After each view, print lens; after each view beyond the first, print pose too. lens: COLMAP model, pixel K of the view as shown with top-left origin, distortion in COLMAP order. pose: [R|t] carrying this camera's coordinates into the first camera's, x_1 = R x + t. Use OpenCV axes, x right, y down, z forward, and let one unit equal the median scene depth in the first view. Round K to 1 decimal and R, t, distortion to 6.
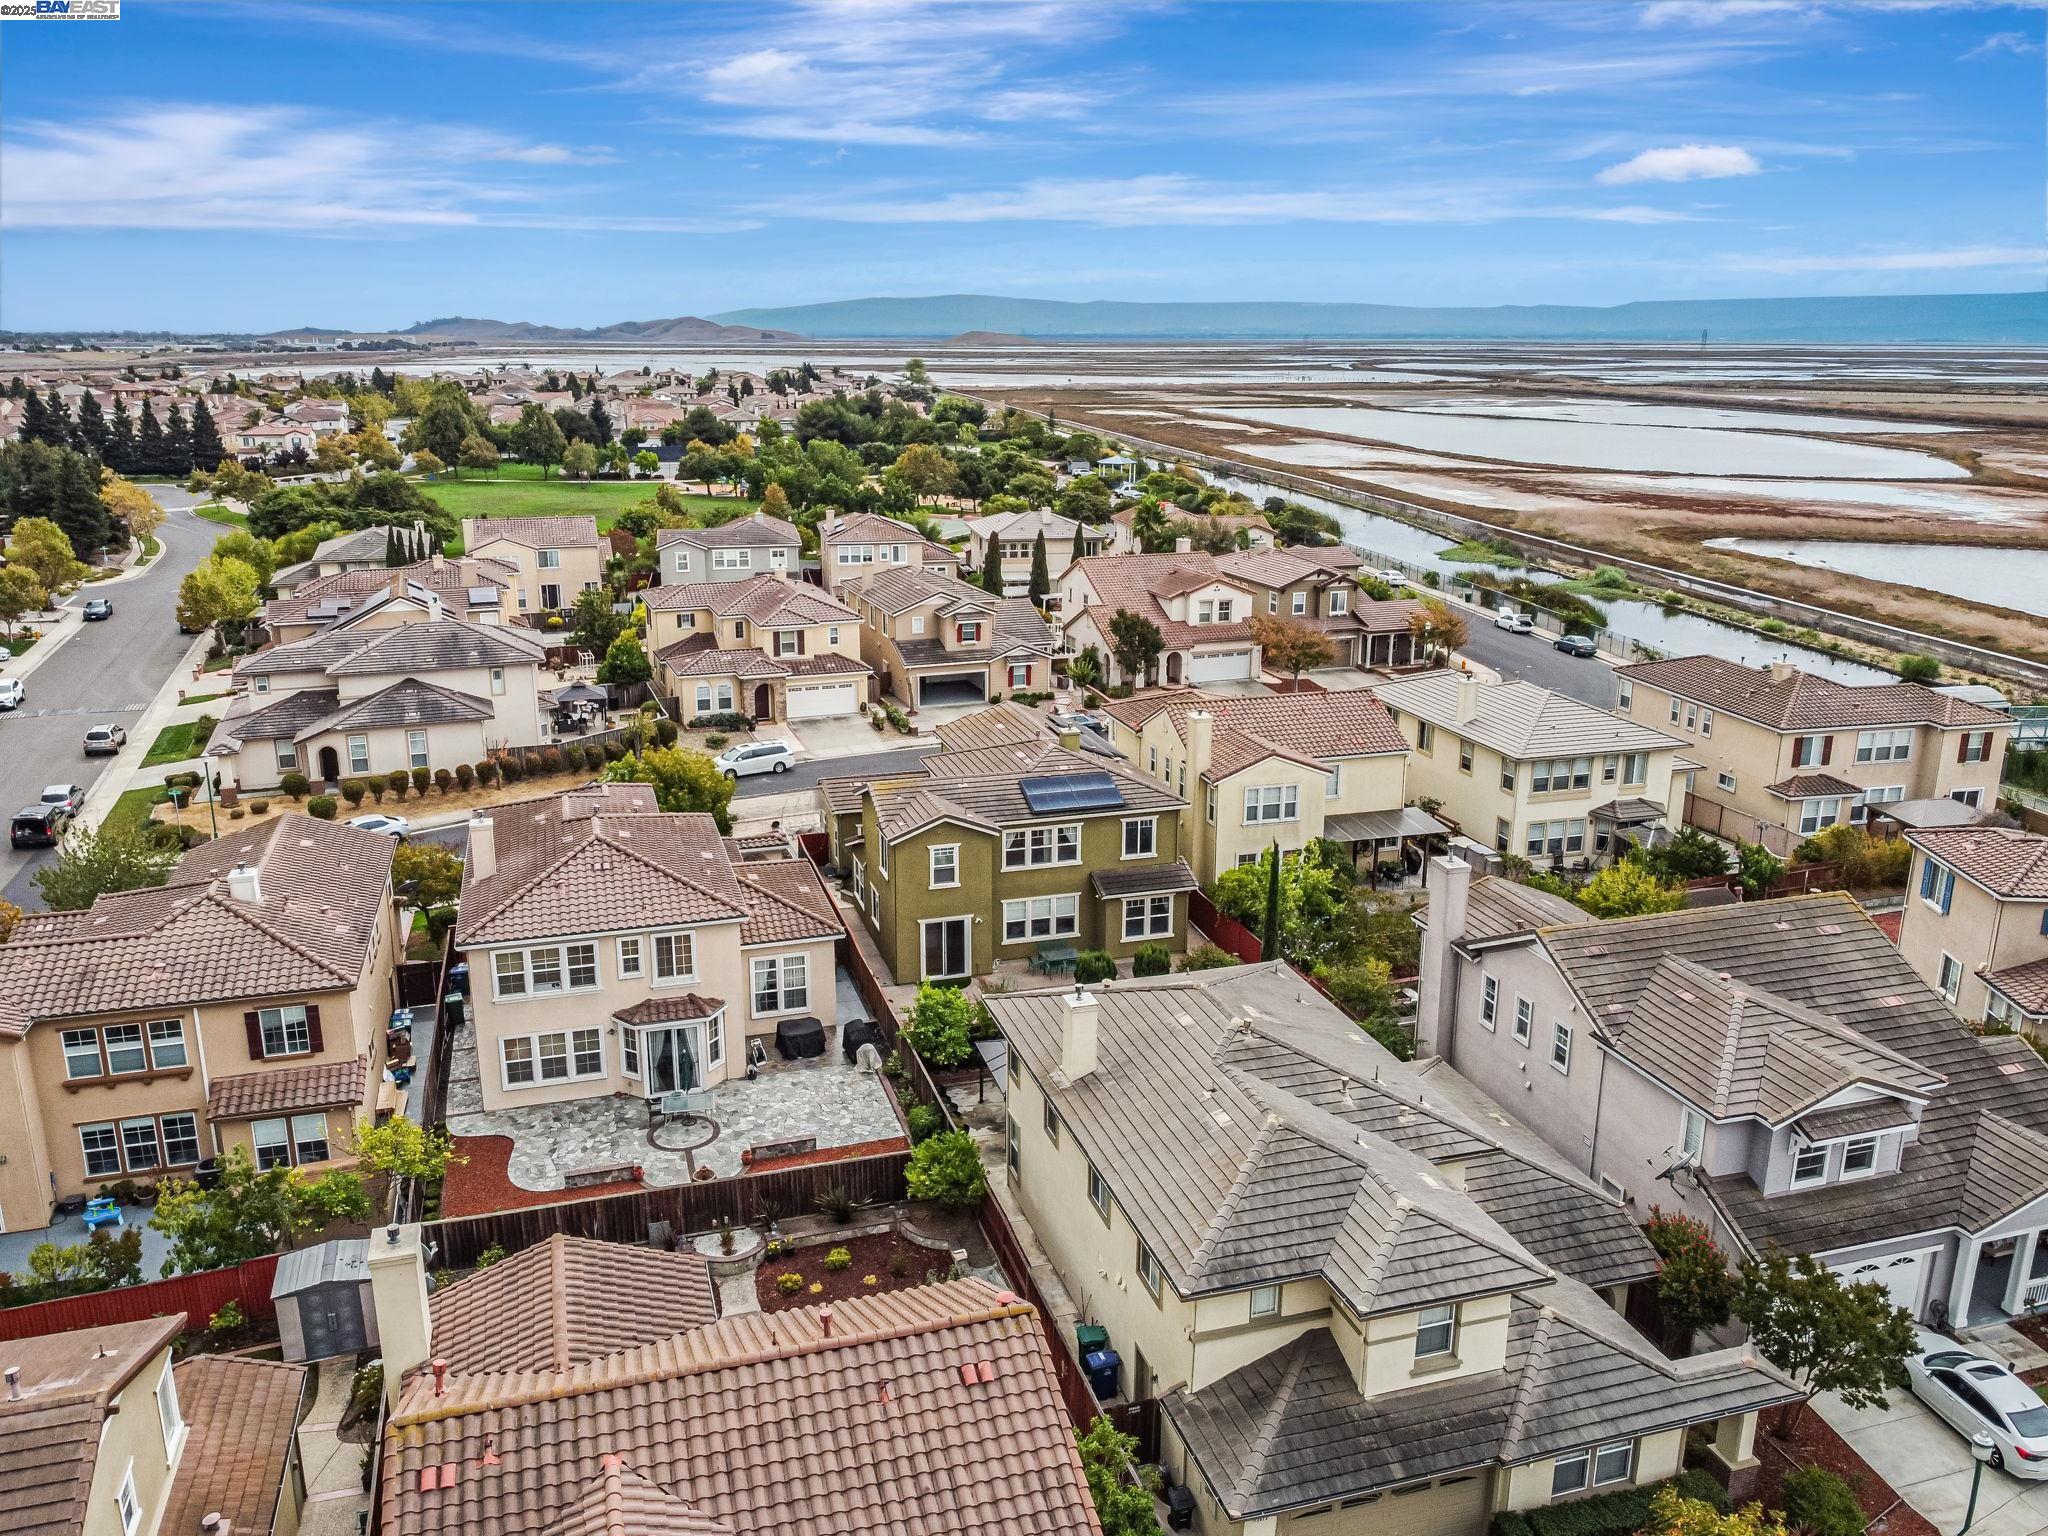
lens RADIAL K [[1549.0, 0, 1024.0], [0, 1549.0, 768.0], [0, 0, 1]] dist [0.004222, -0.012244]
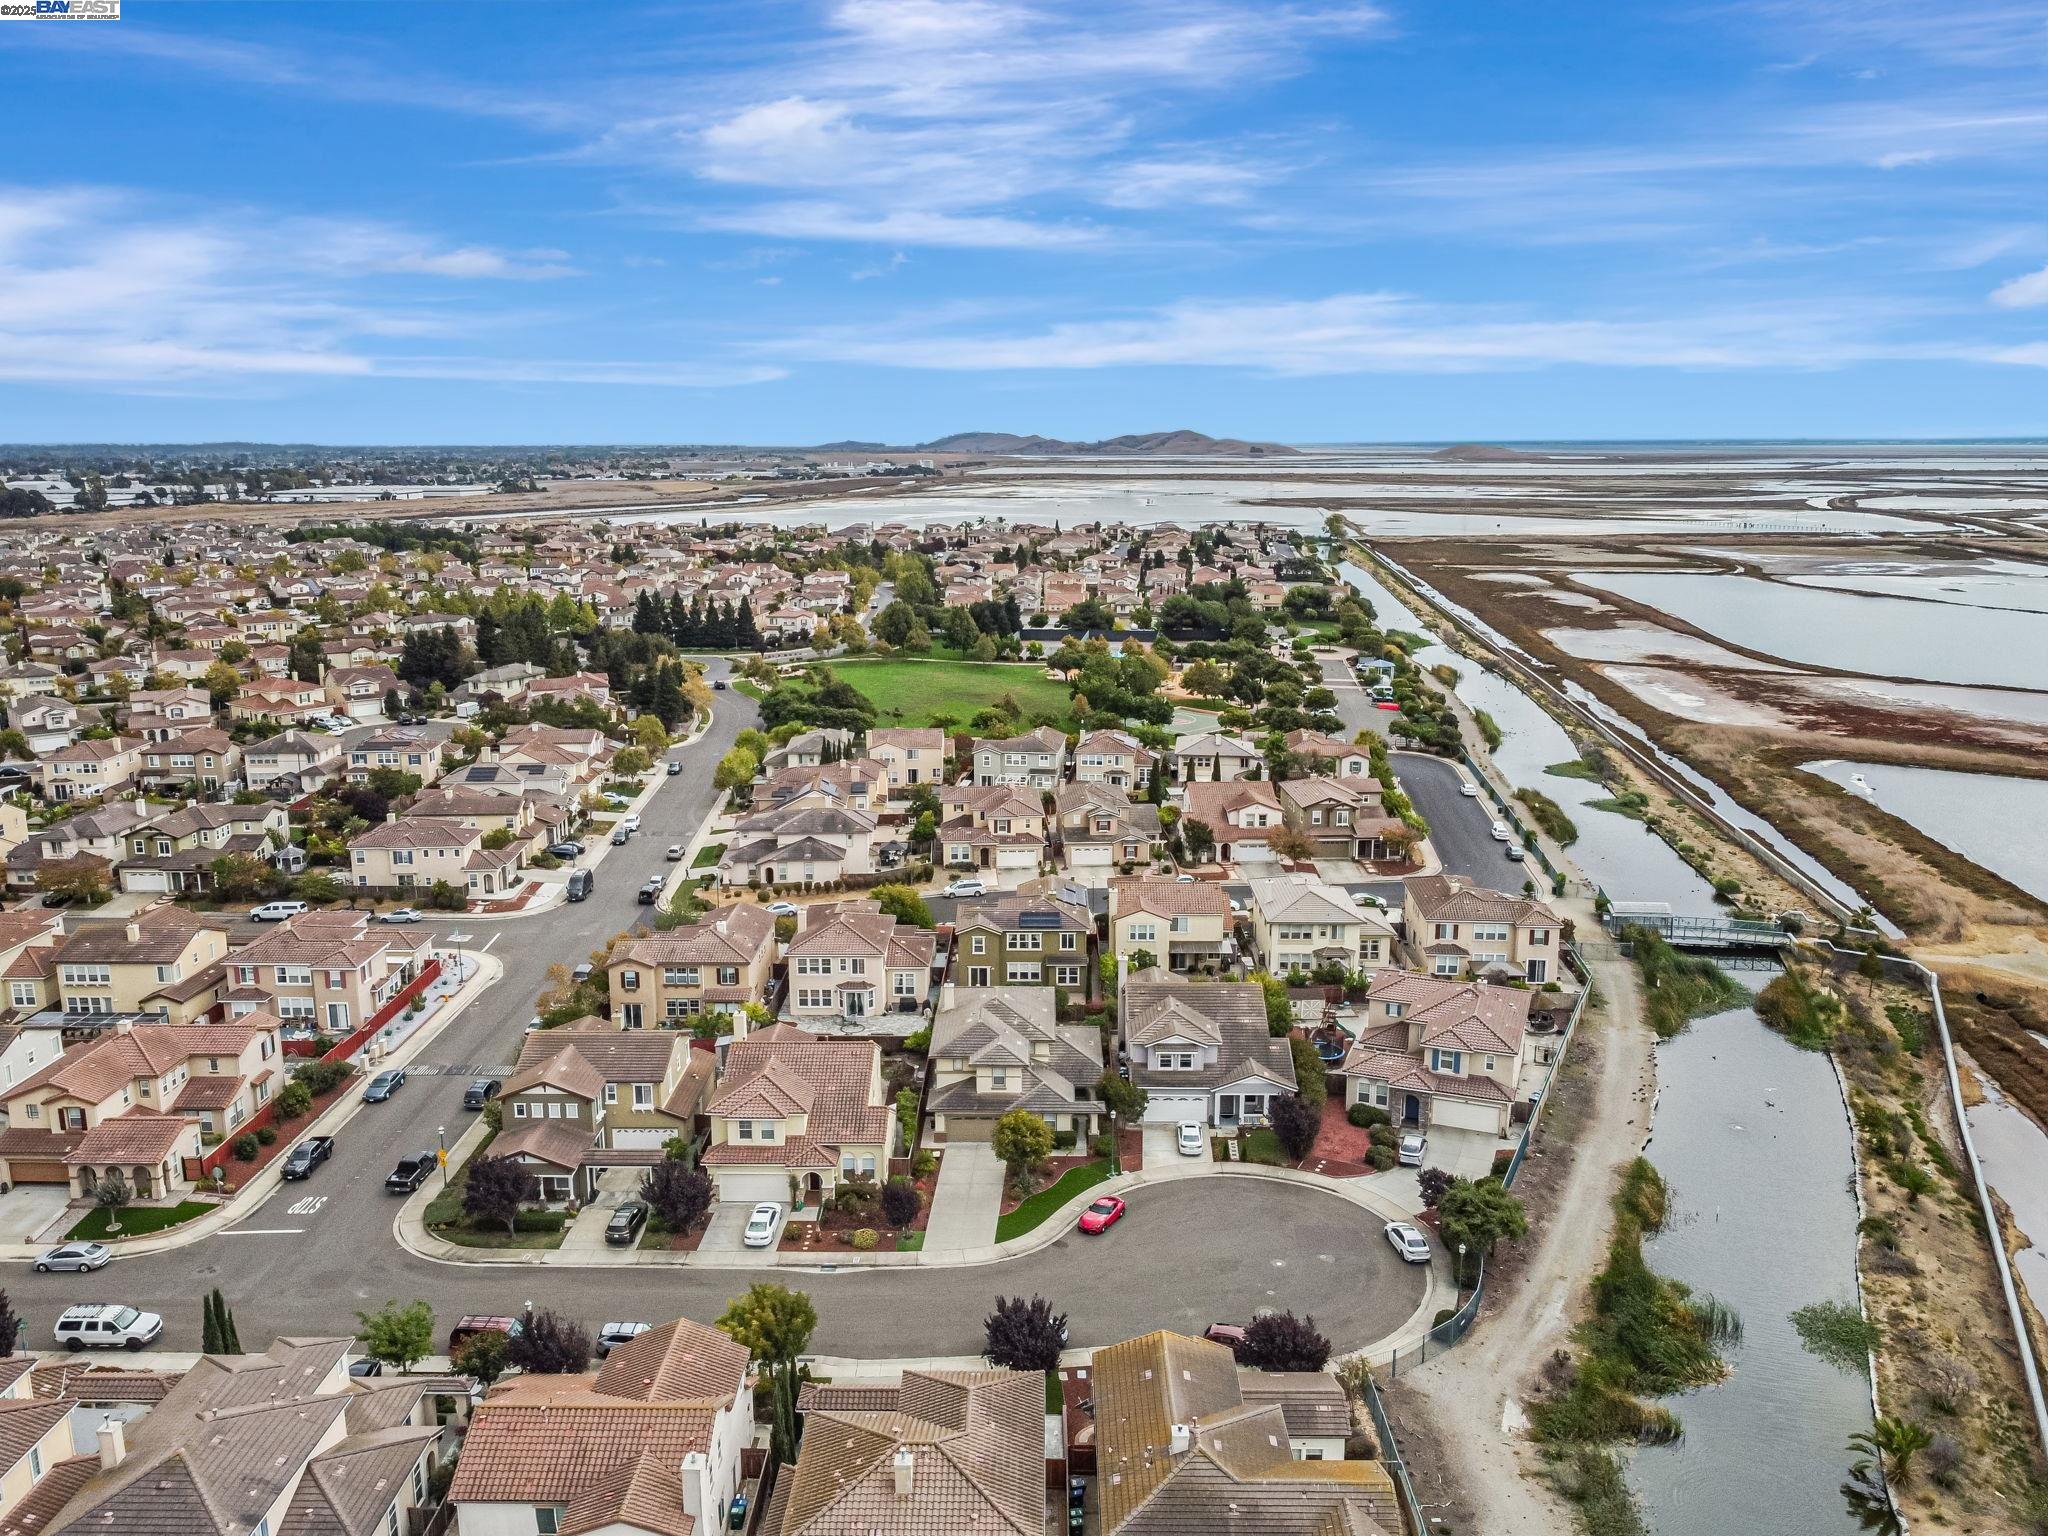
lens RADIAL K [[1552.2, 0, 1024.0], [0, 1552.2, 768.0], [0, 0, 1]] dist [0.013313, -0.034316]
pose [[0.952361, 0.058277, -0.299353, 0.514429], [-0.077411, 0.995618, -0.052454, -0.064884], [0.294985, 0.073129, 0.952699, -0.940329]]
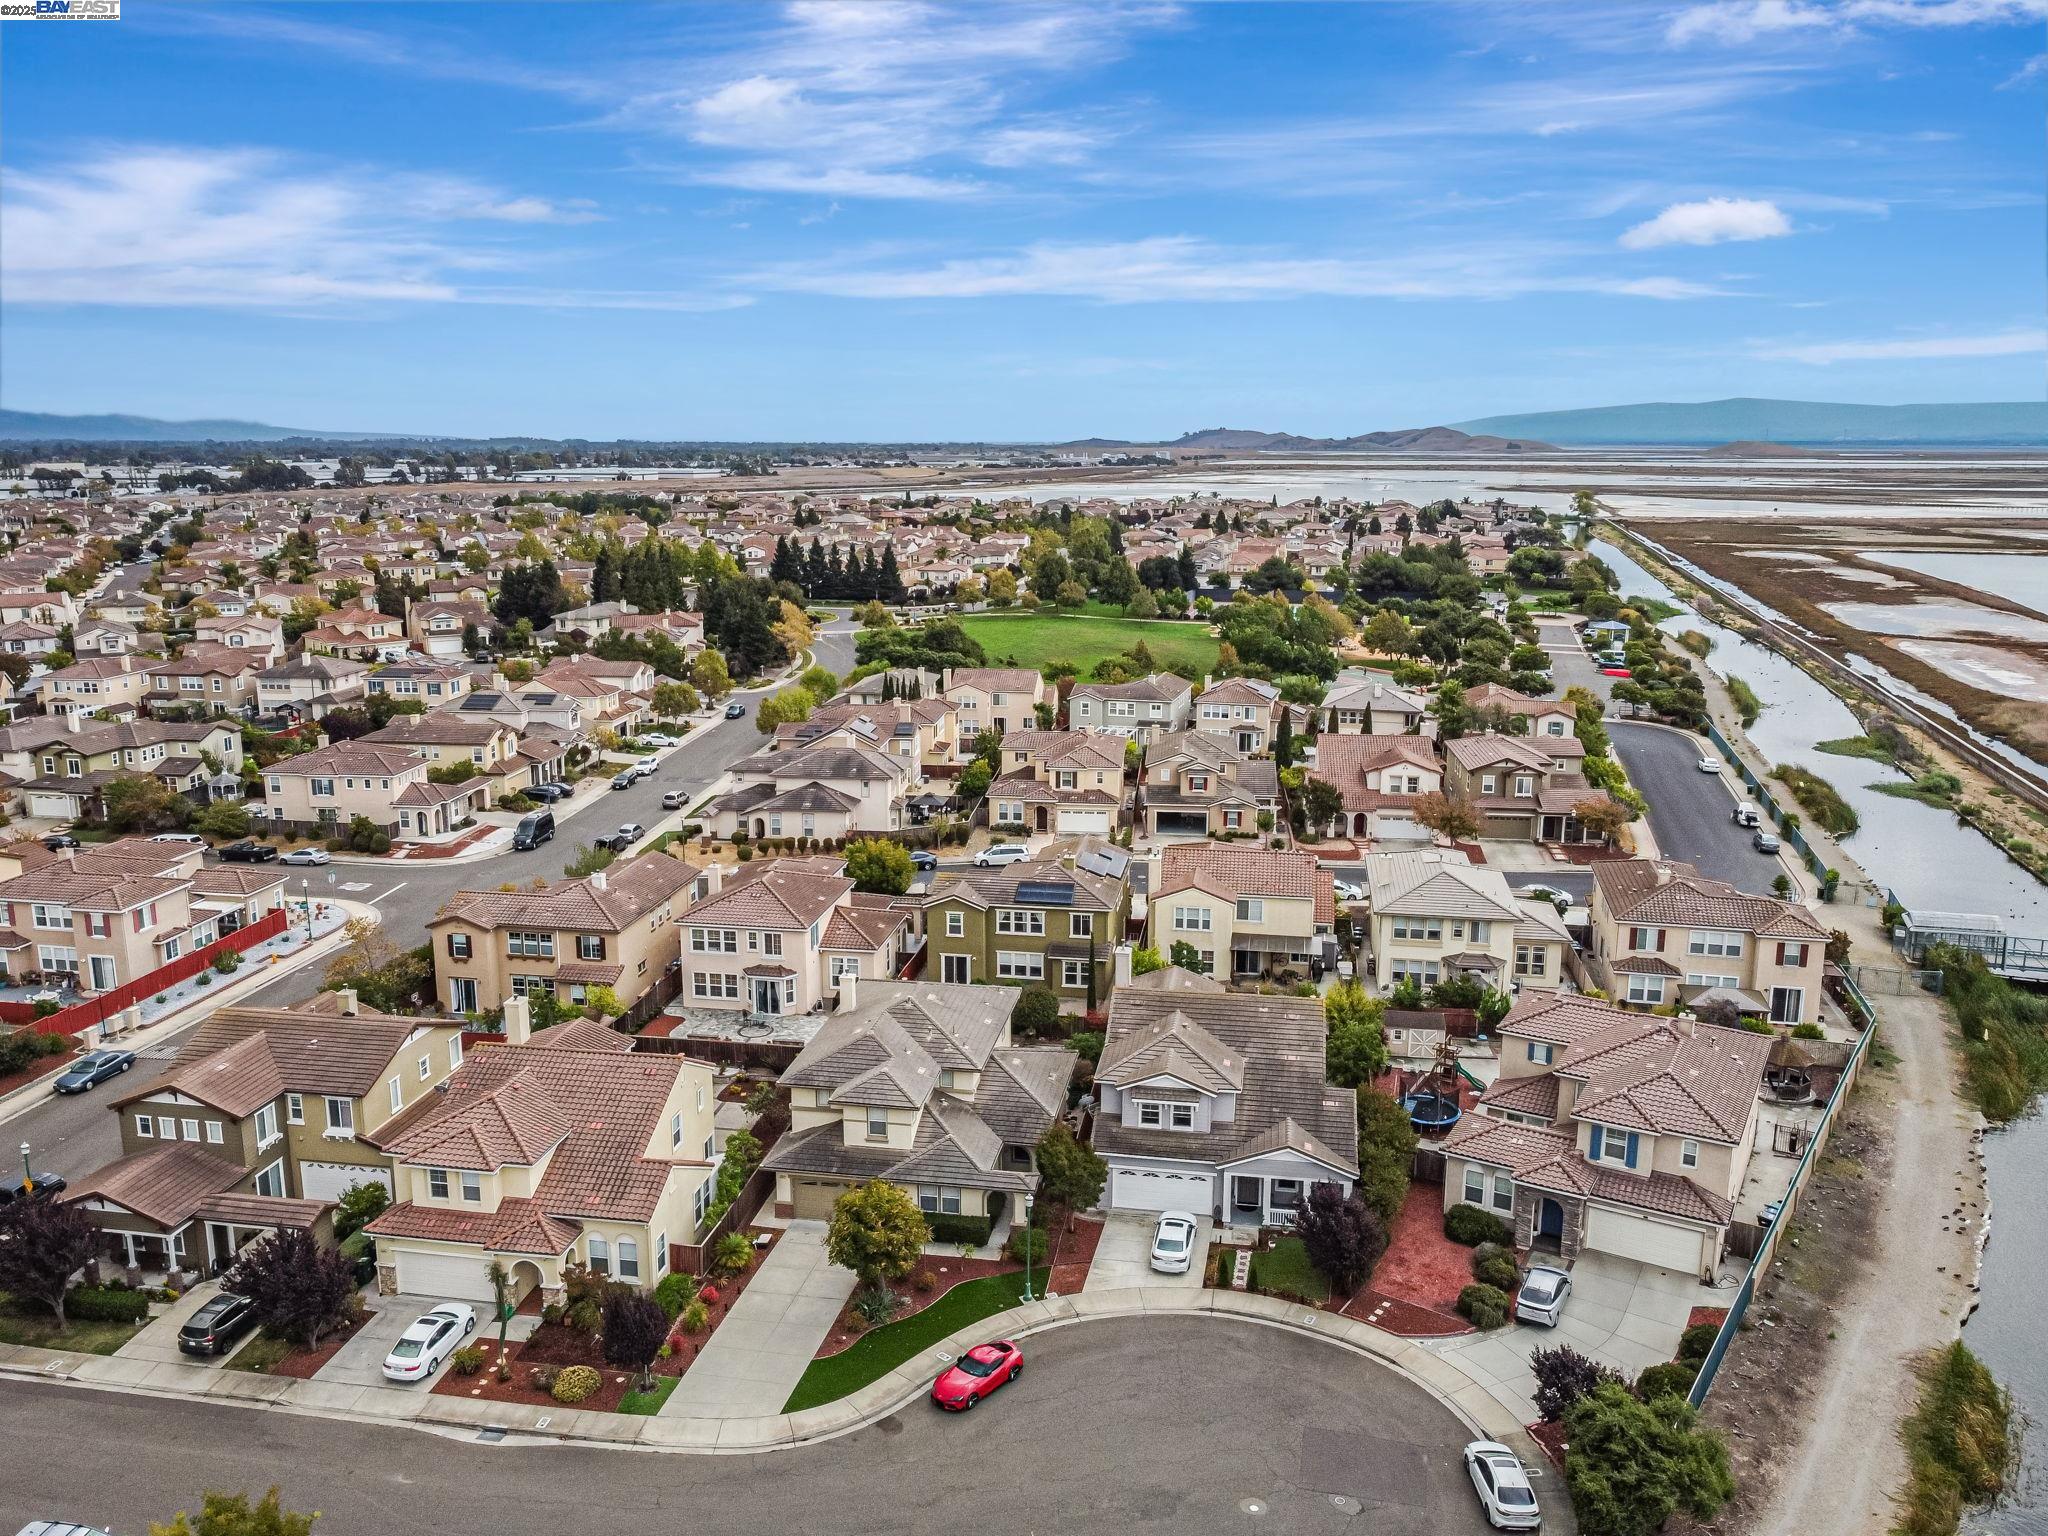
lens RADIAL K [[1549.0, 0, 1024.0], [0, 1549.0, 768.0], [0, 0, 1]] dist [0.004222, -0.012244]
pose [[0.893237, 0.090139, -0.440458, 0.538778], [-0.118504, 0.992254, -0.037260, -0.038999], [0.433688, 0.085478, 0.897000, -0.386046]]
